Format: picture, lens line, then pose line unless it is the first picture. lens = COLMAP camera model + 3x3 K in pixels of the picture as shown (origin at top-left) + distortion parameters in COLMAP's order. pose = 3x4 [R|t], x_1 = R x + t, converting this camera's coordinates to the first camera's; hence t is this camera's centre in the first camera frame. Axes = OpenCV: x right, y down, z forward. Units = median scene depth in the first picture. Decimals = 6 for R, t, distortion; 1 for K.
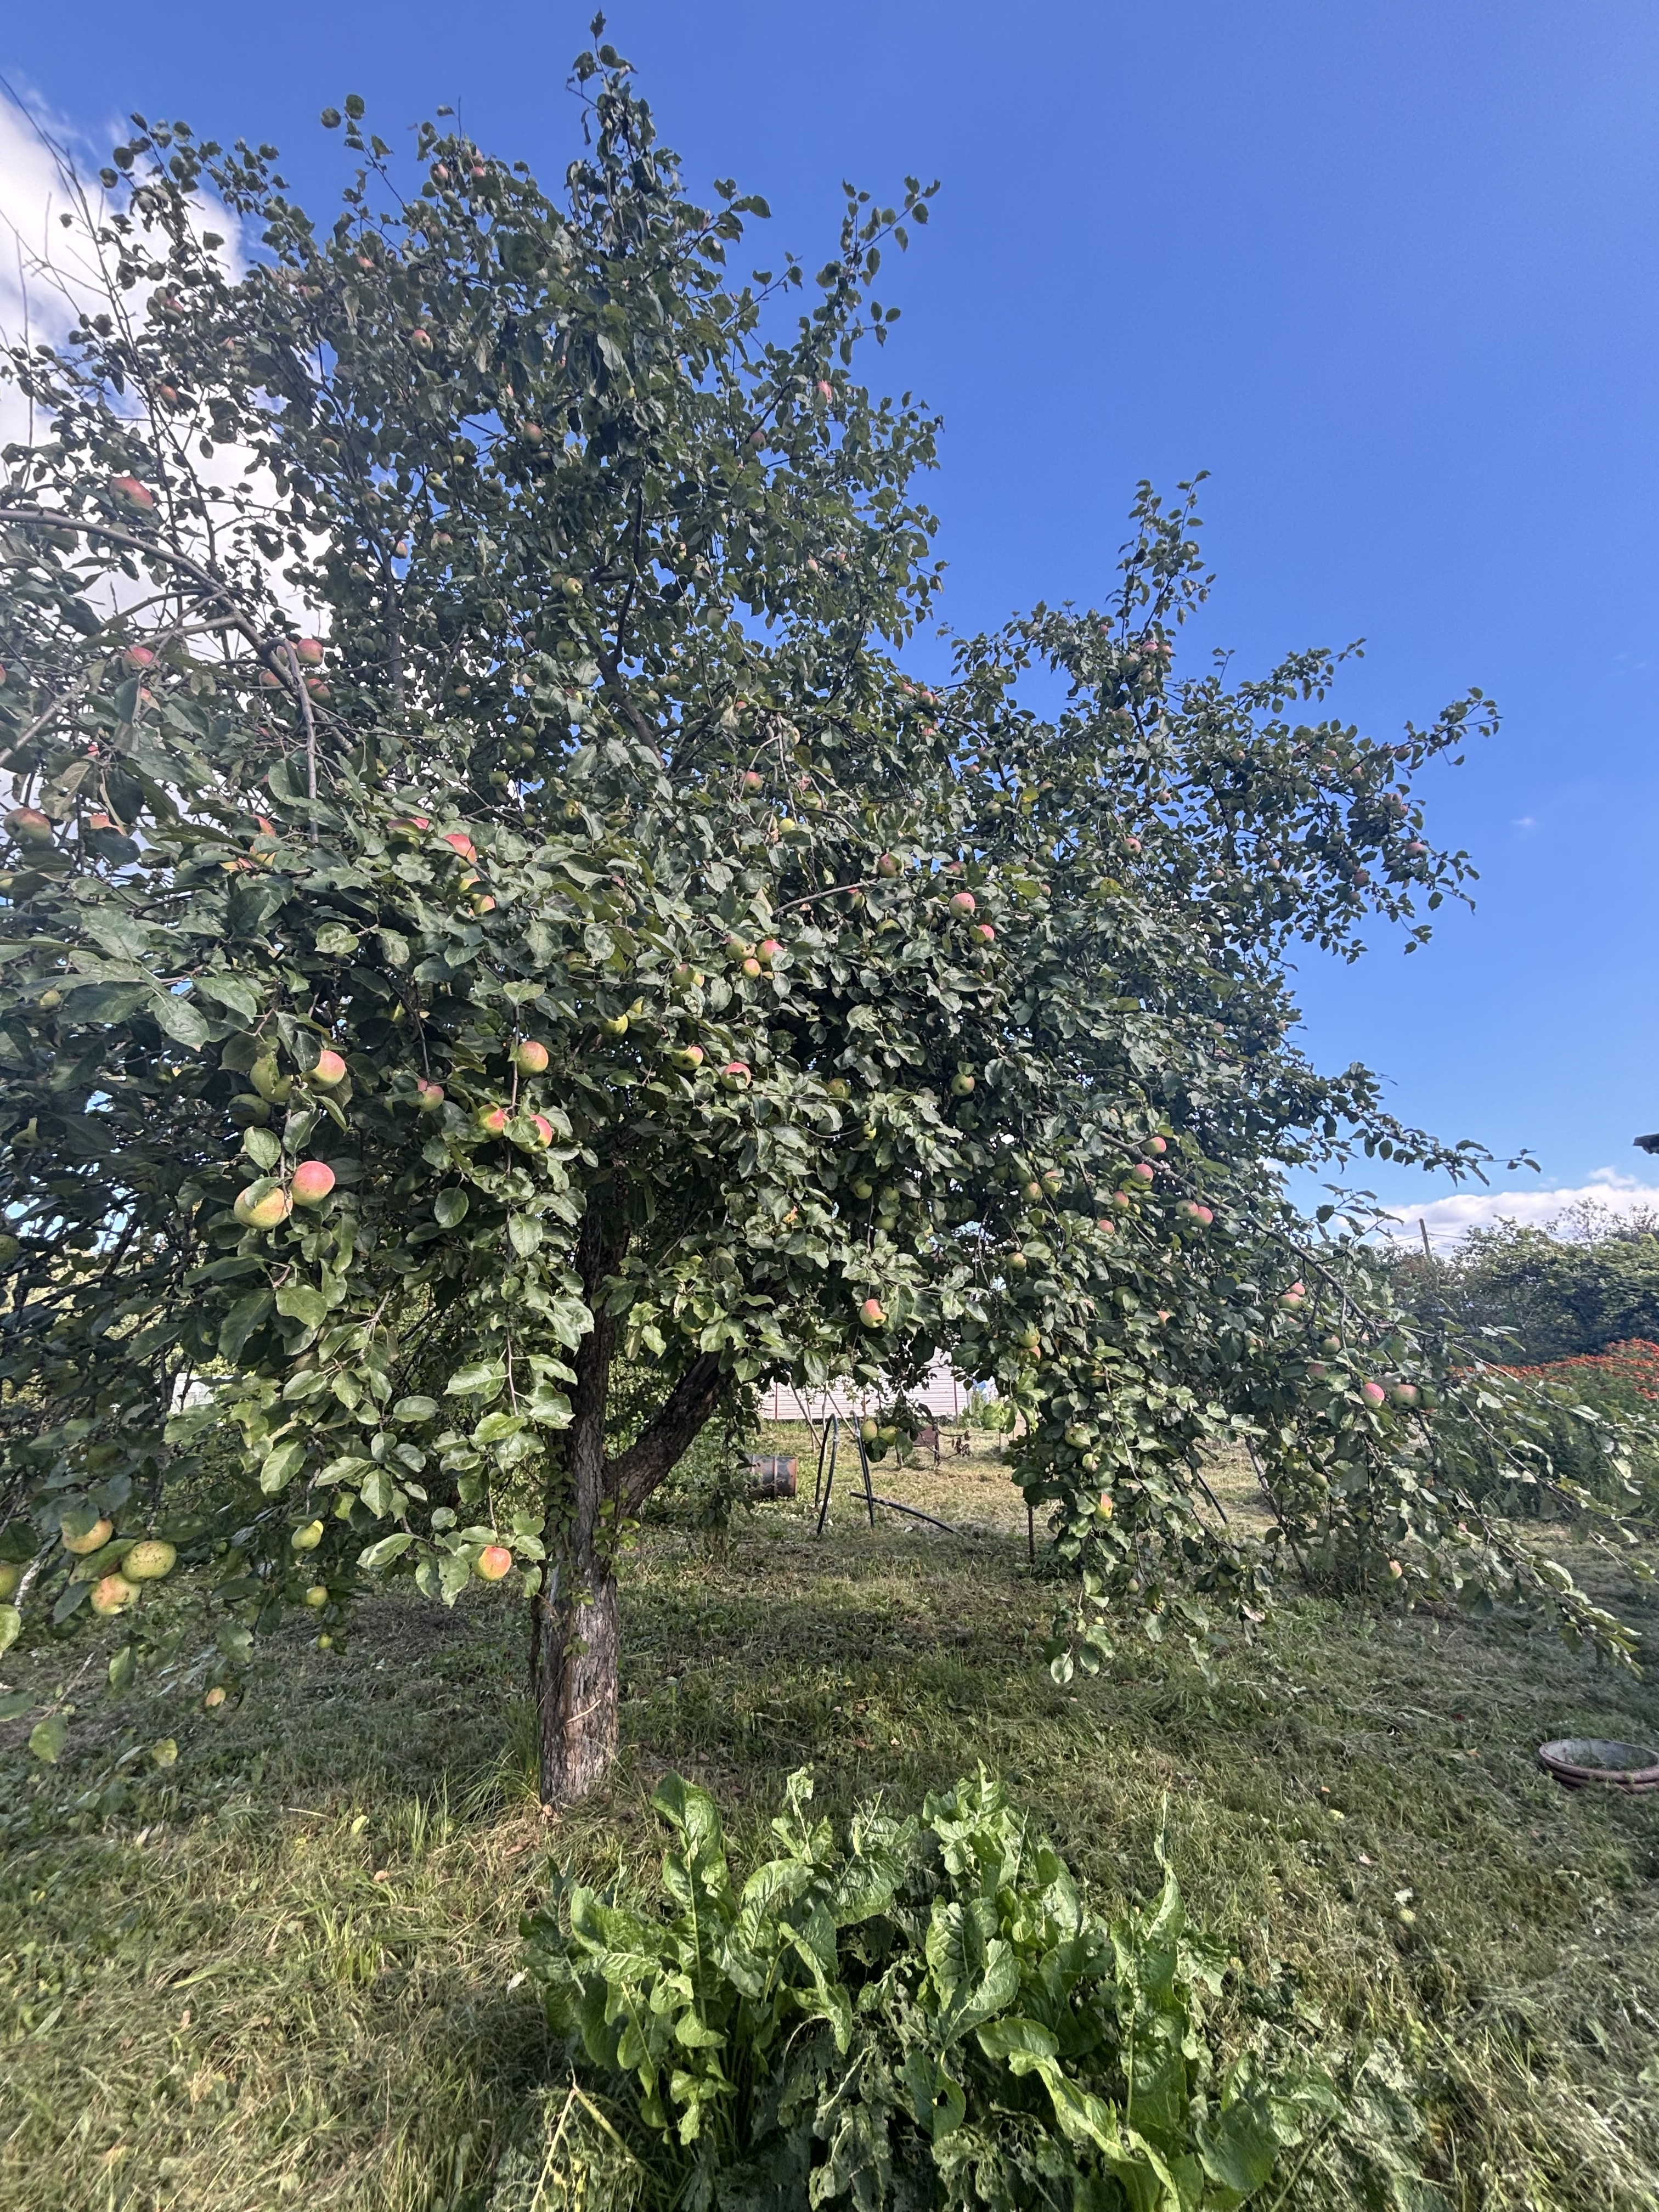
lens RADIAL K [[894.9, 0, 833.9], [0, 894.9, 1109.2], [0, 0, 1]] dist [0.000014, 0.000802]
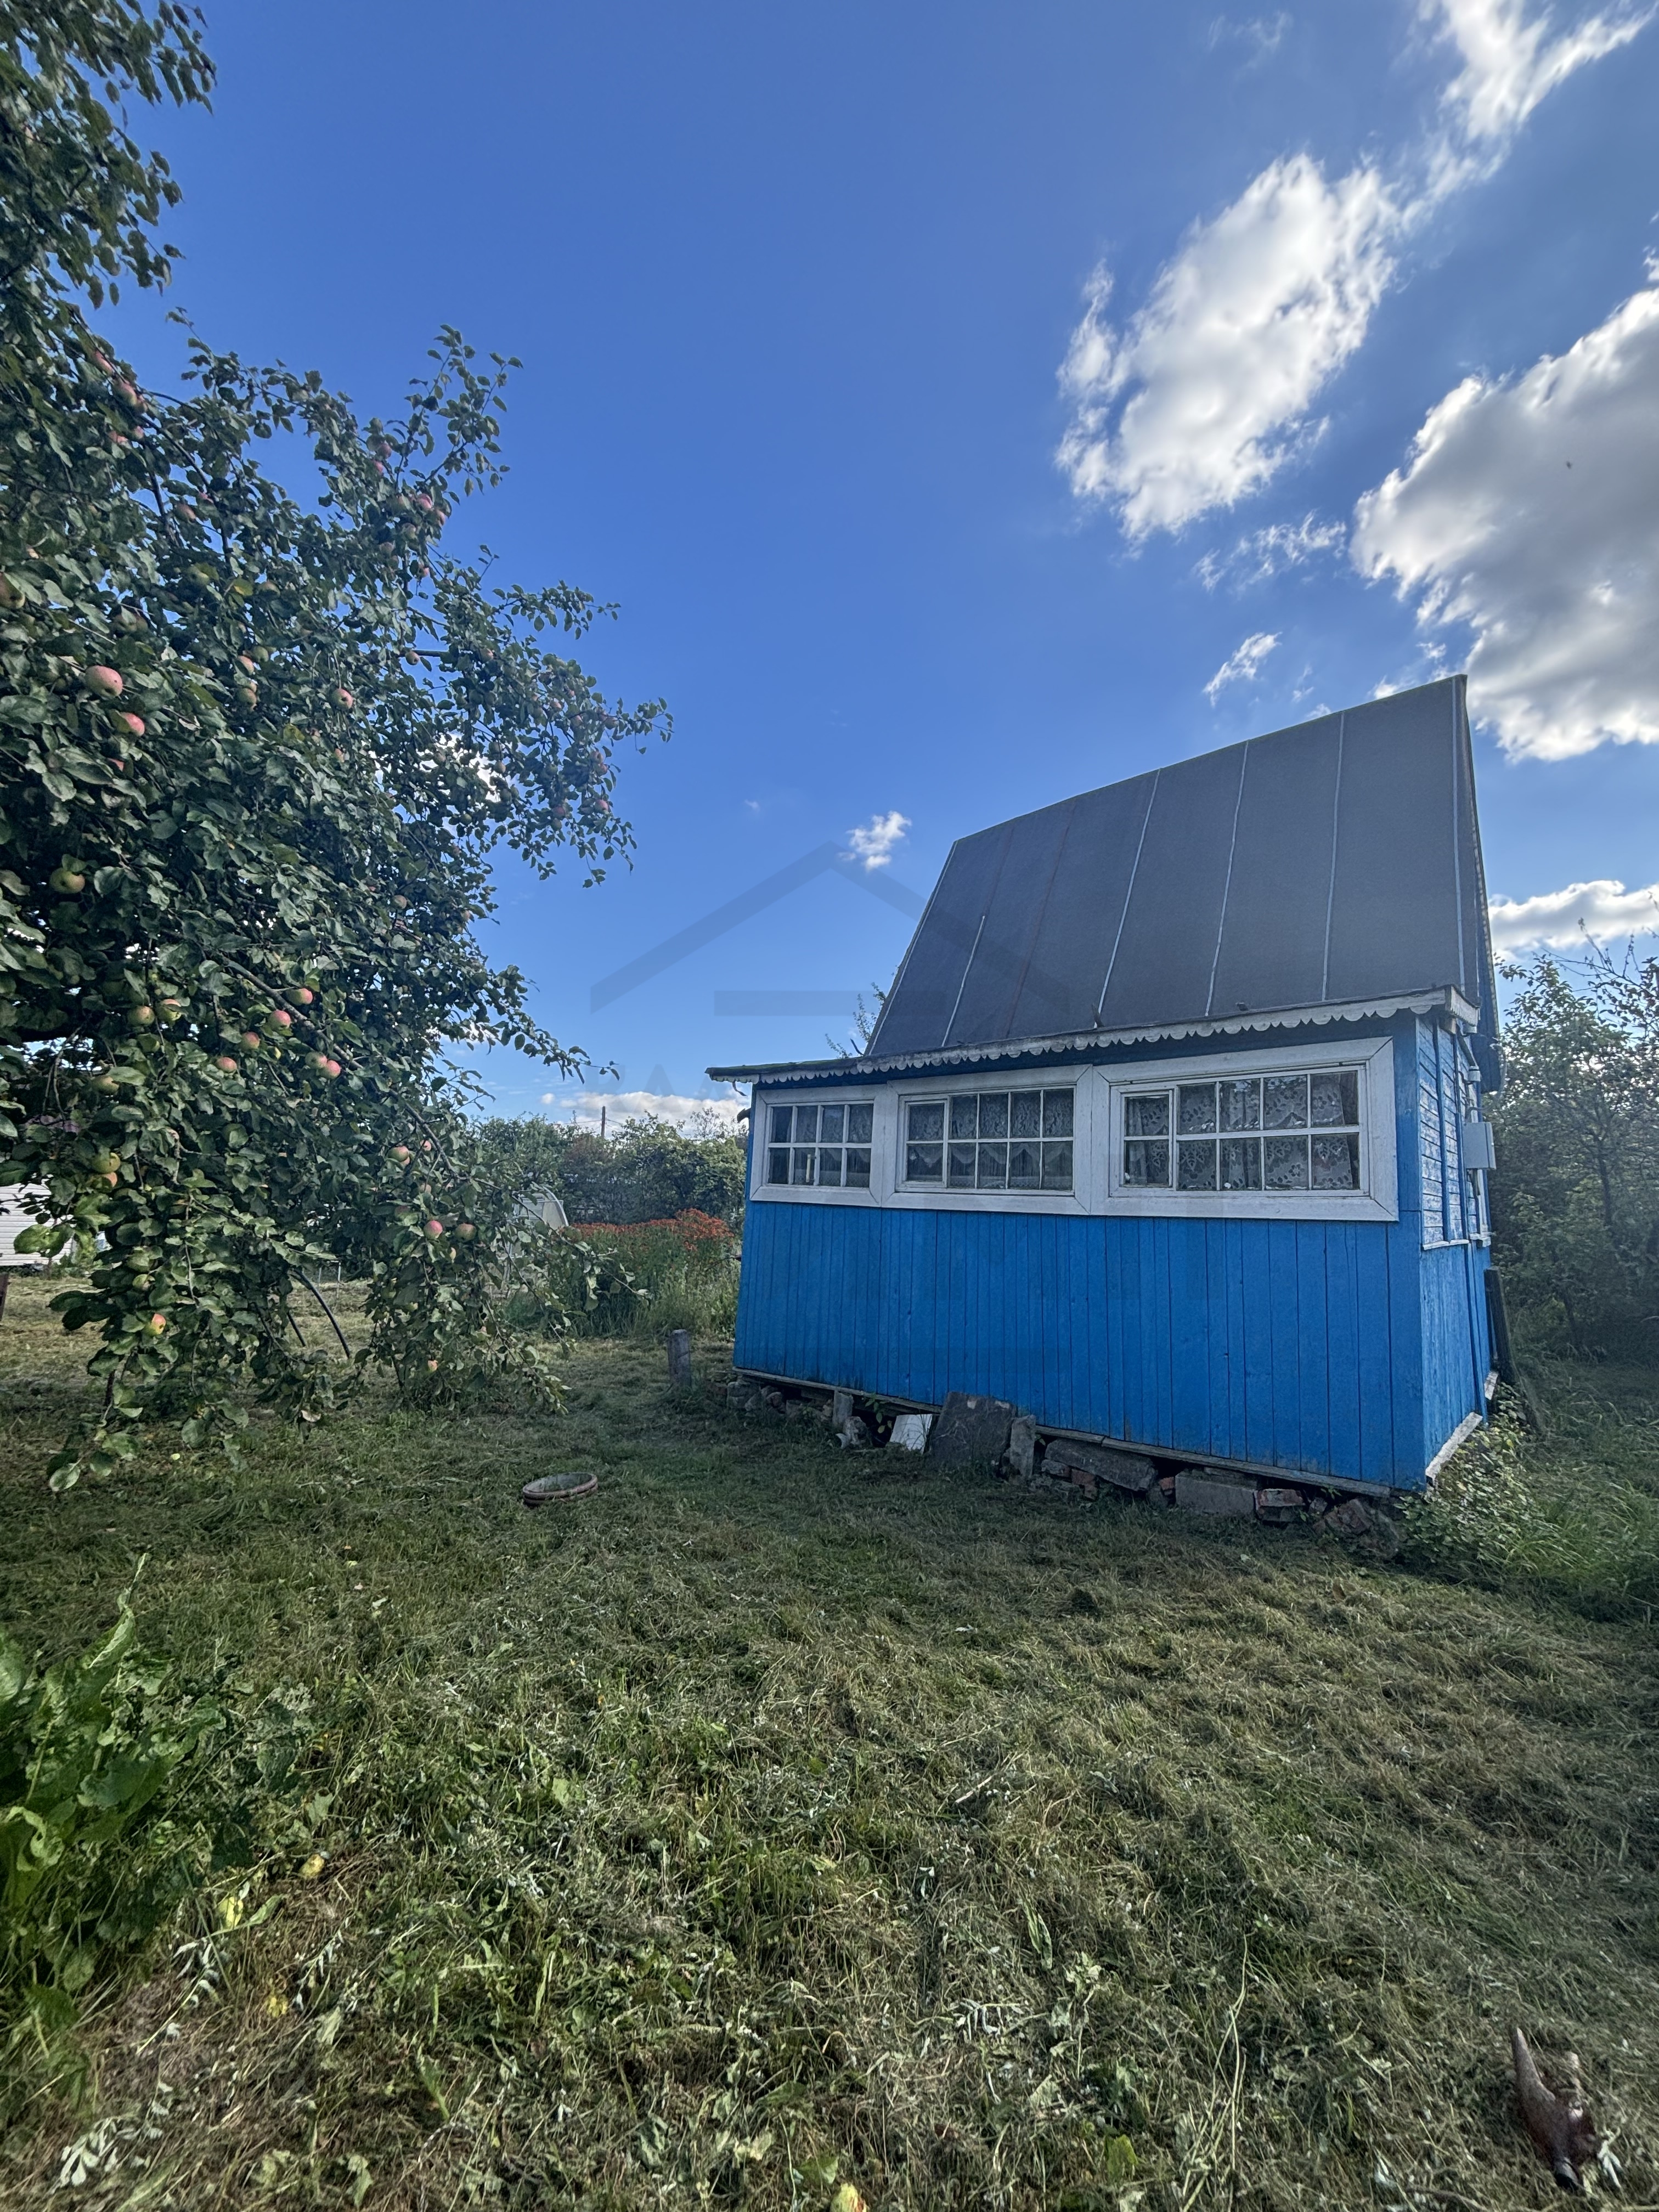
lens RADIAL K [[894.9, 0, 826.5], [0, 894.9, 1108.1], [0, 0, 1]] dist [0.000014, 0.000802]
pose [[0.674384, 0.131421, 0.726591, 0.036665], [-0.240367, 0.969508, 0.047737, -0.033613], [-0.698162, -0.206842, 0.685410, -0.185370]]
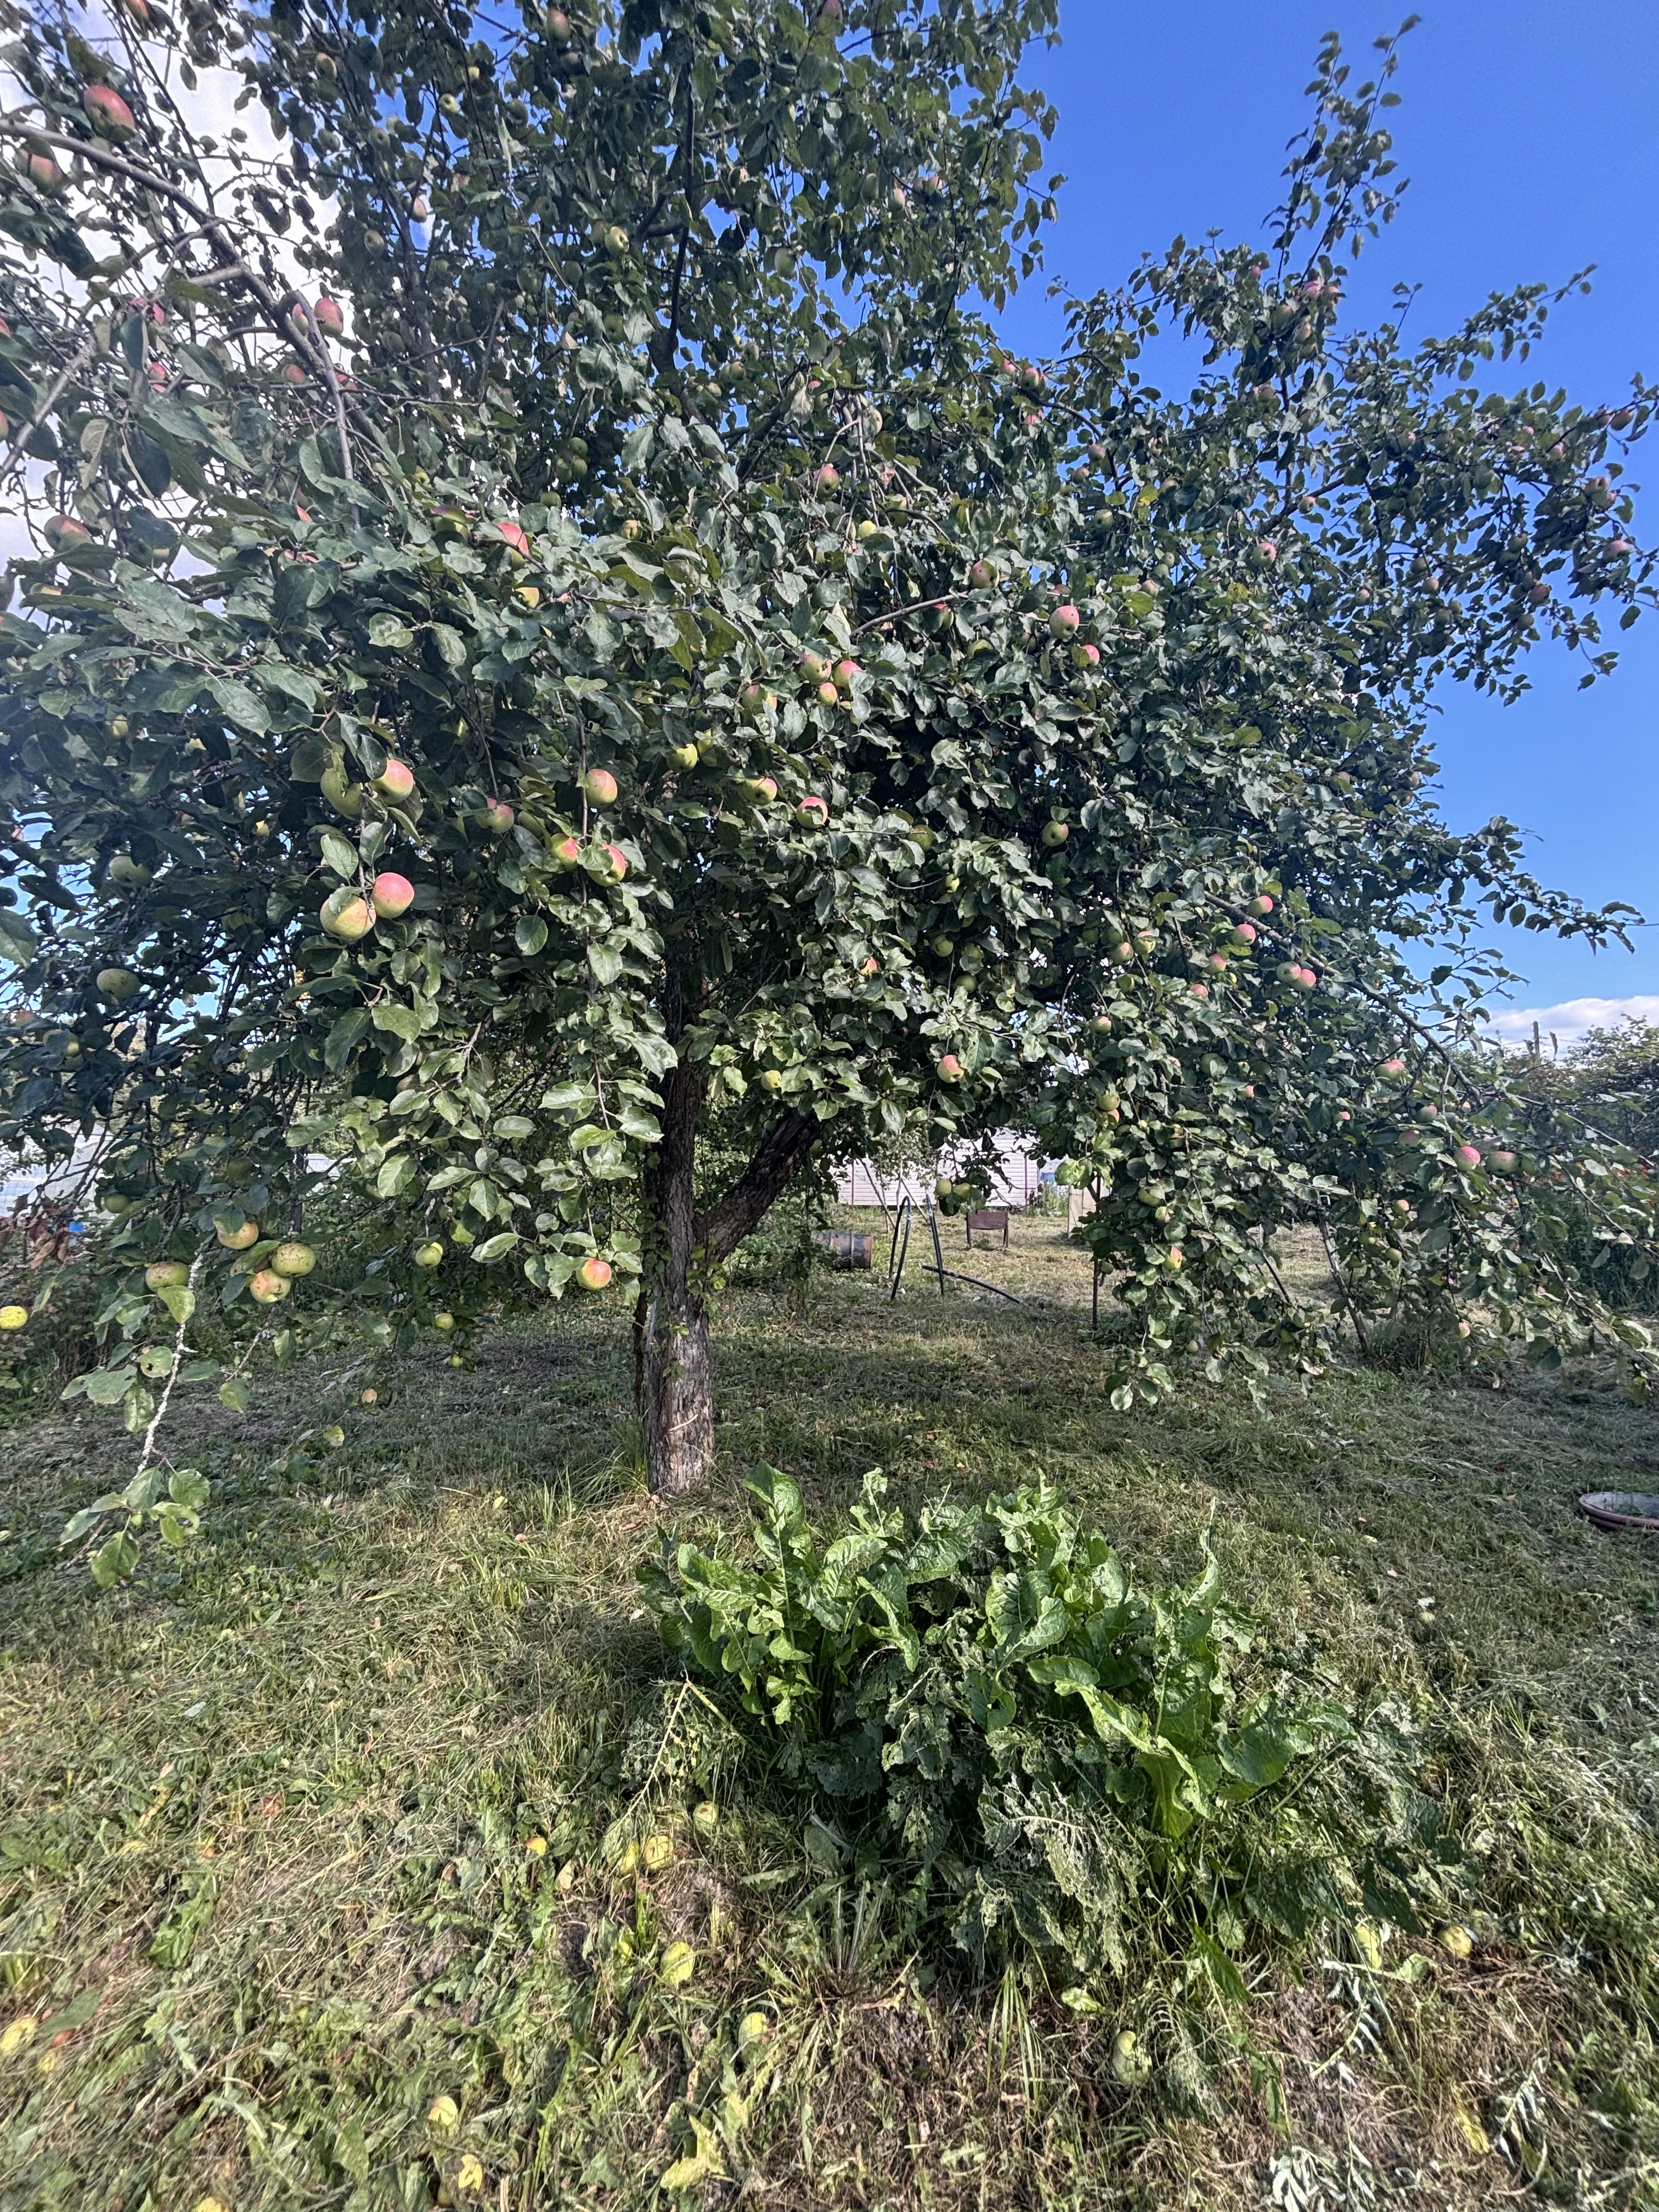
lens RADIAL K [[894.9, 0, 832.9], [0, 894.9, 1110.0], [0, 0, 1]] dist [0.000014, 0.000802]
pose [[0.996307, 0.015100, -0.084530, -0.002424], [0.003948, 0.975323, 0.220749, 0.046046], [0.085777, -0.220267, 0.971661, 0.008448]]
